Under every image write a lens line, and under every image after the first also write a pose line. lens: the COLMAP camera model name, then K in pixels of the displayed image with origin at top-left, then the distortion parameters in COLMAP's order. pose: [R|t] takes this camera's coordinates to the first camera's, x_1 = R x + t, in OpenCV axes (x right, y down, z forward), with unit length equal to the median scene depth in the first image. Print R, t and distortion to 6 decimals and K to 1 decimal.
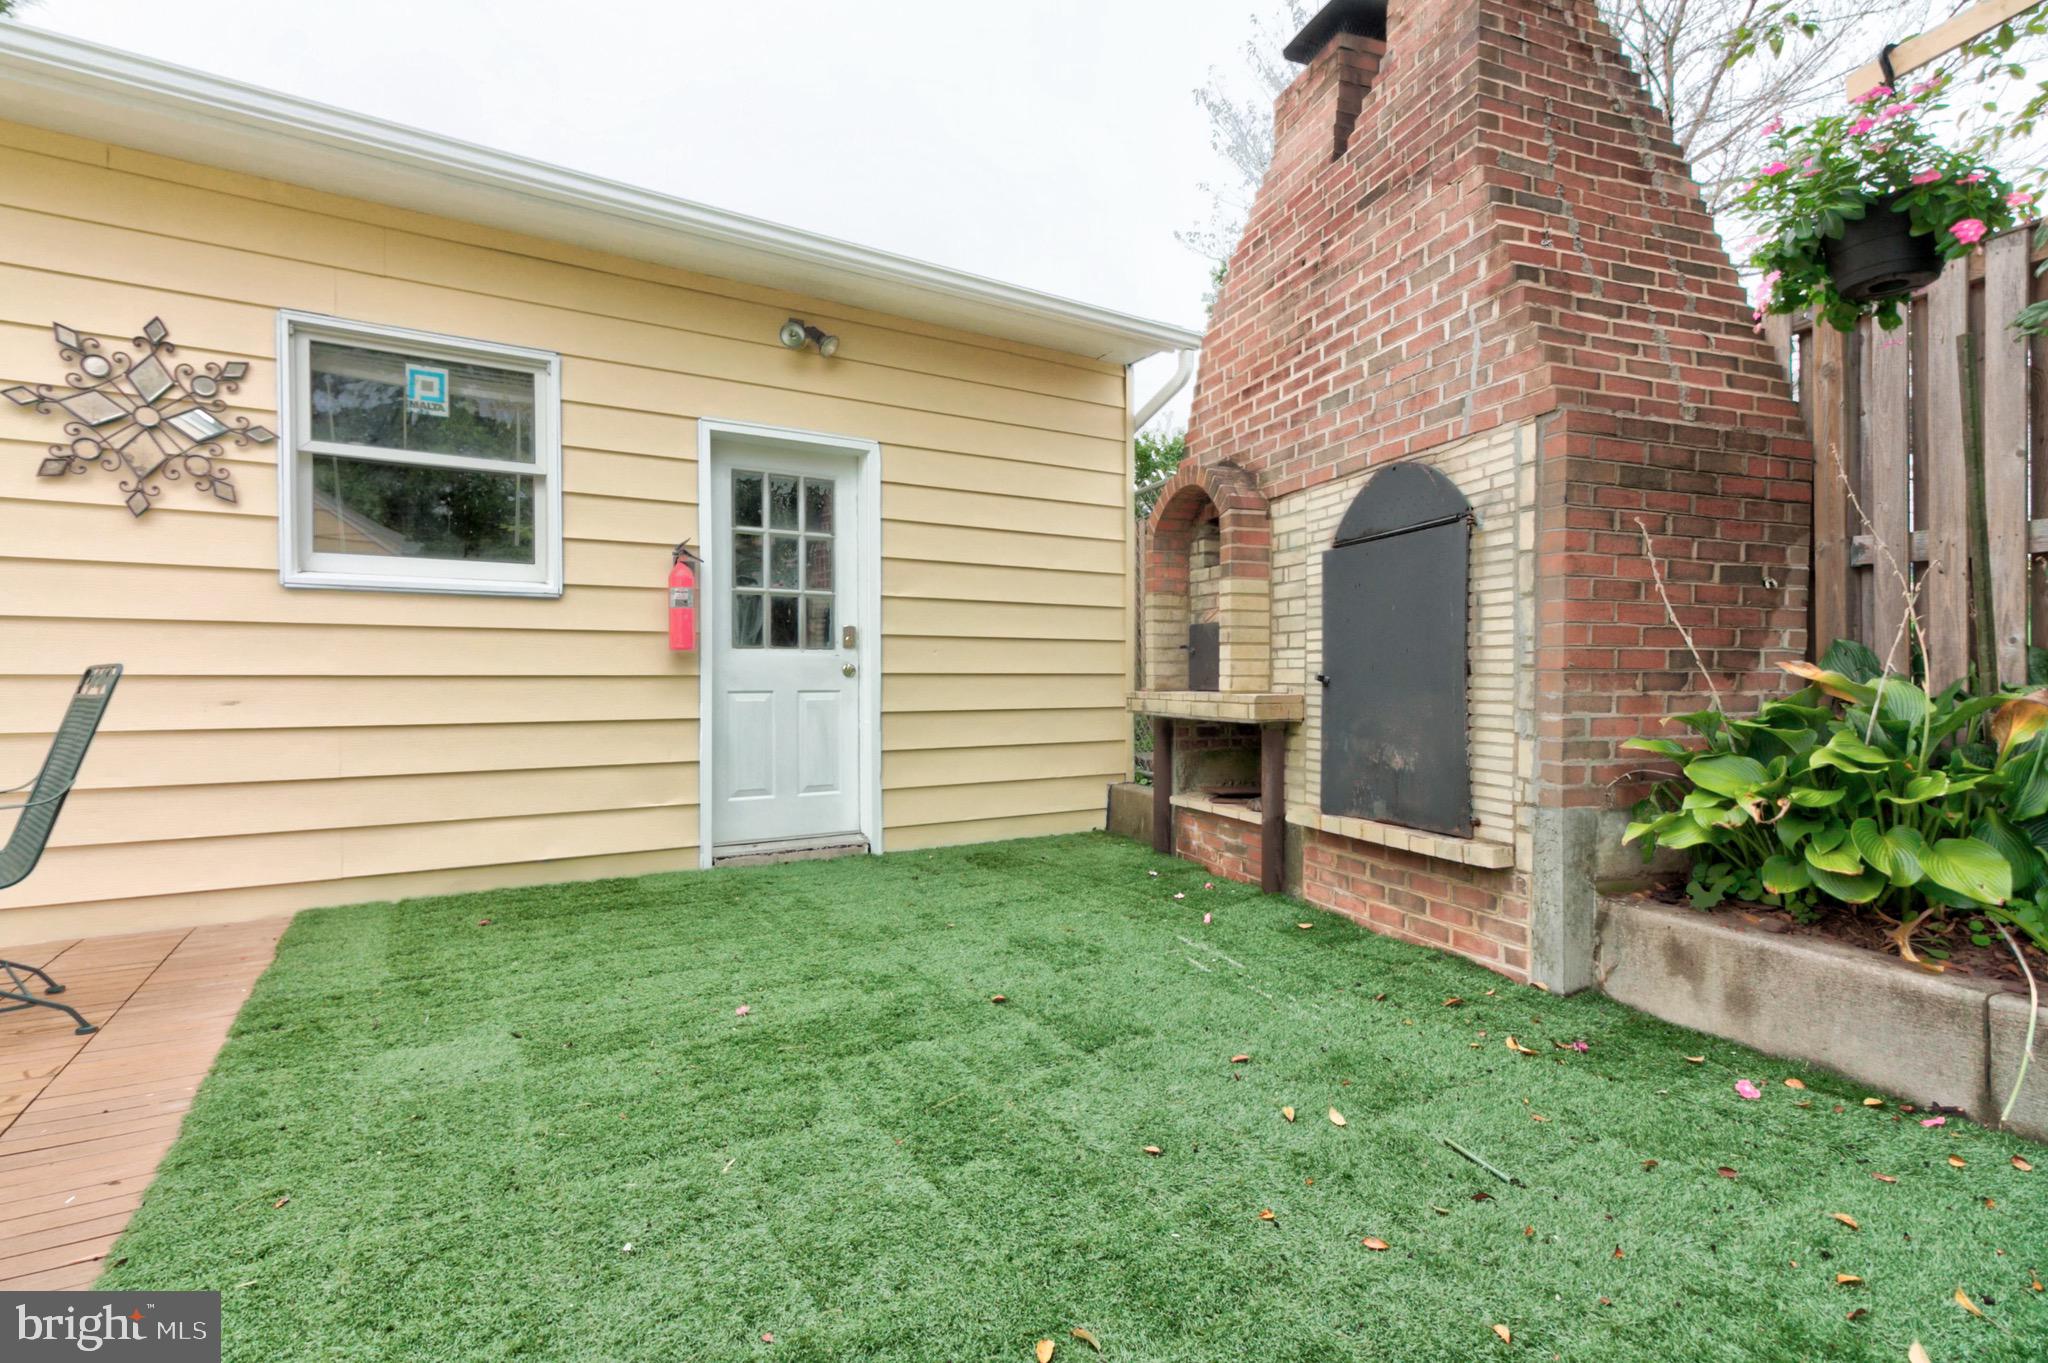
lens RADIAL K [[952.6, 0, 1018.3], [0, 952.6, 681.1], [0, 0, 1]] dist [0.003496, 0.000010]
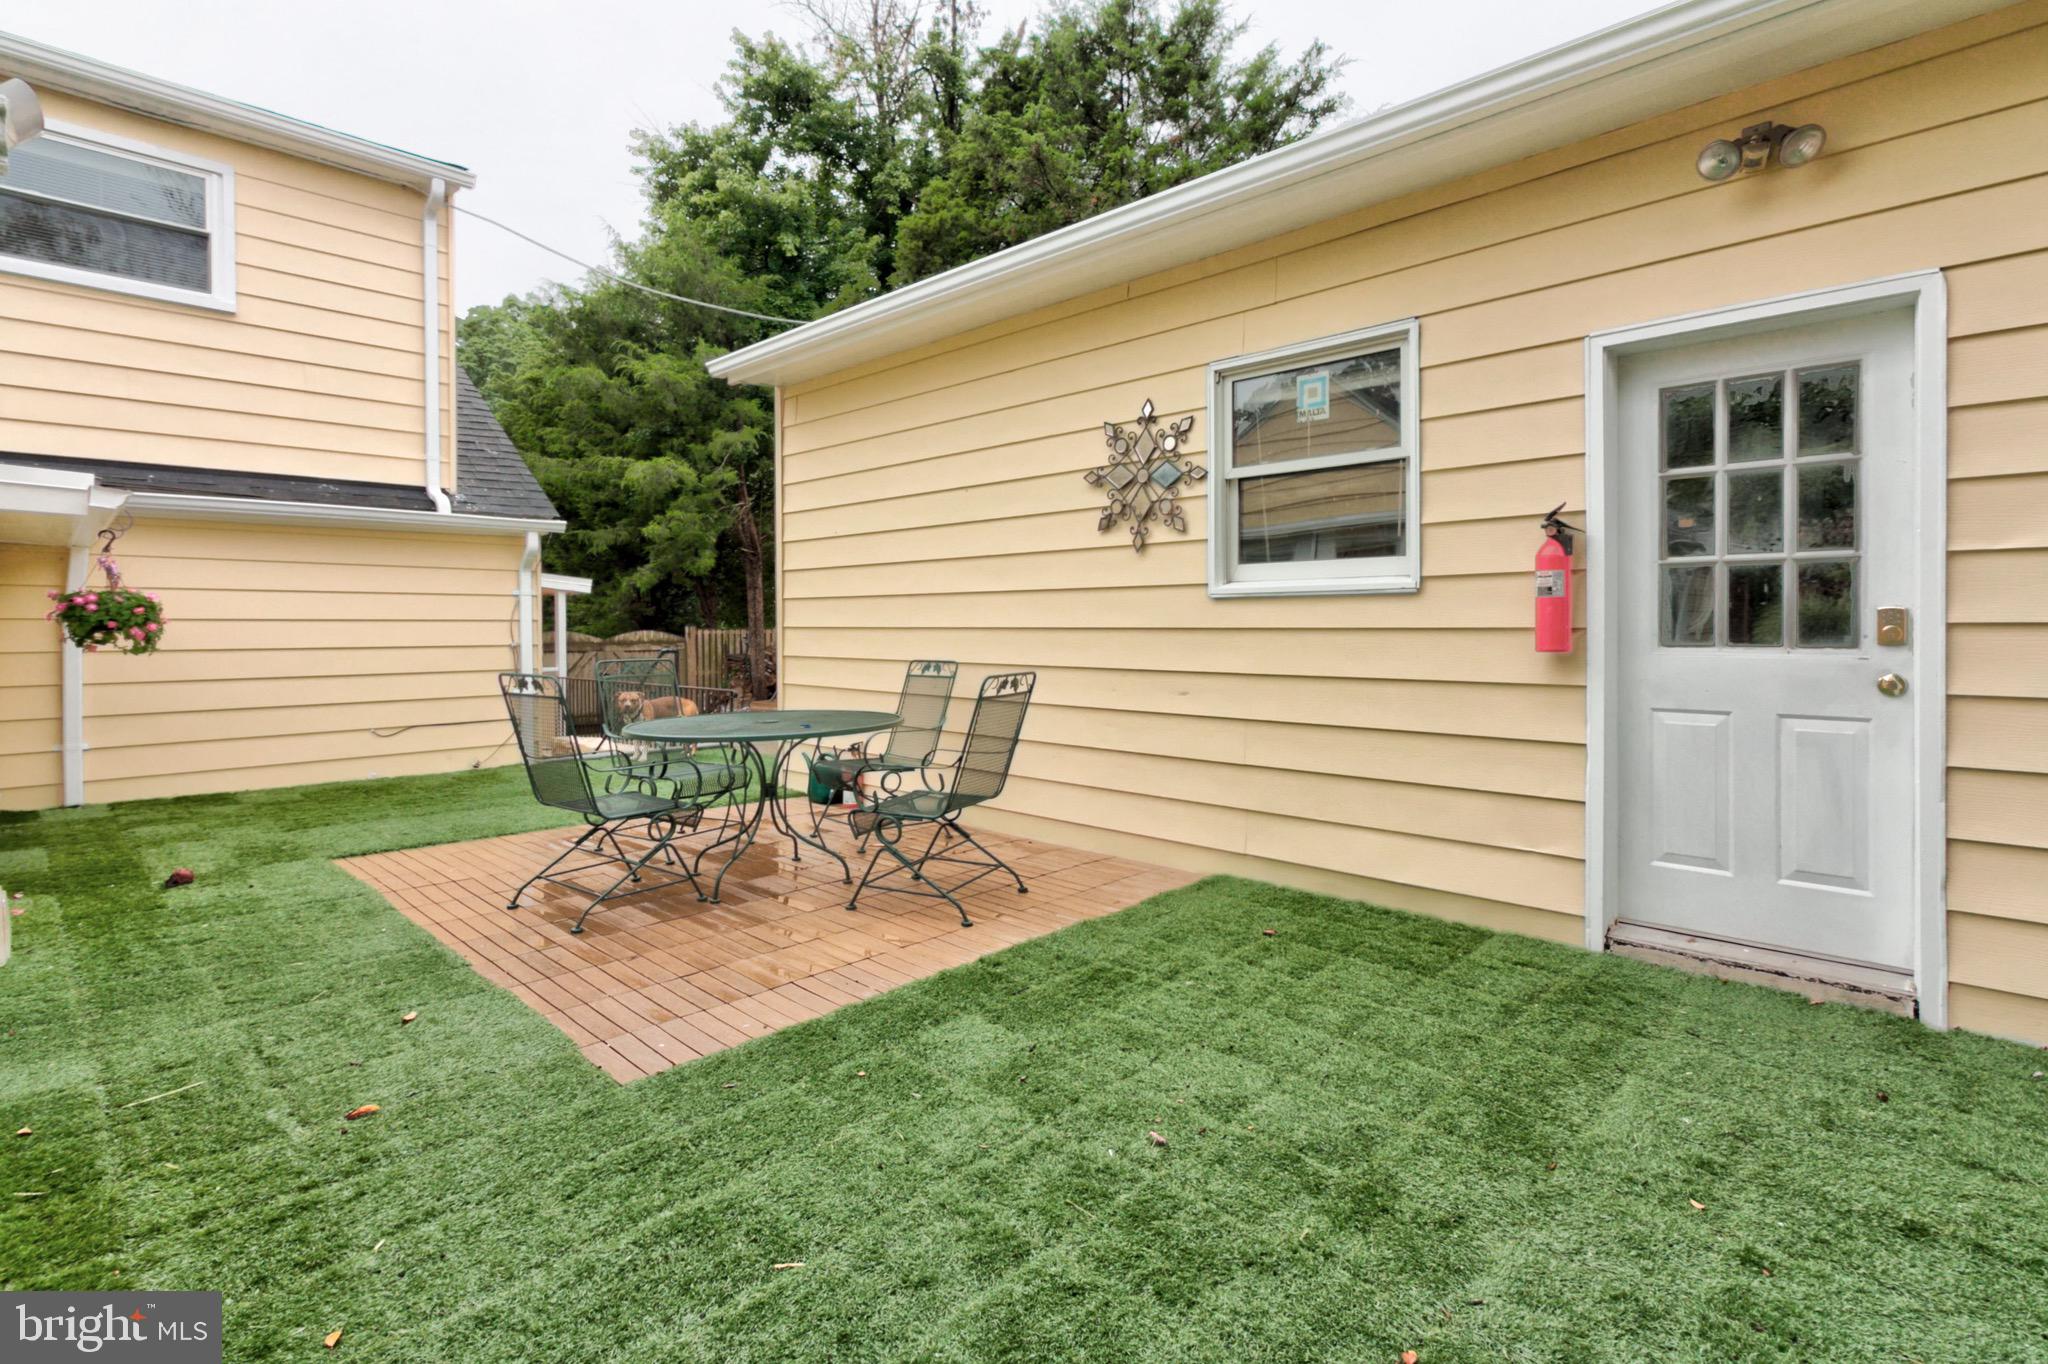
lens RADIAL K [[952.6, 0, 978.0], [0, 952.6, 633.5], [0, 0, 1]] dist [0.003496, 0.000010]
pose [[0.254815, 0.004106, -0.966981, 0.264076], [0.005201, 0.999971, 0.005616, -0.053998], [0.966976, -0.006460, 0.254786, 0.362987]]
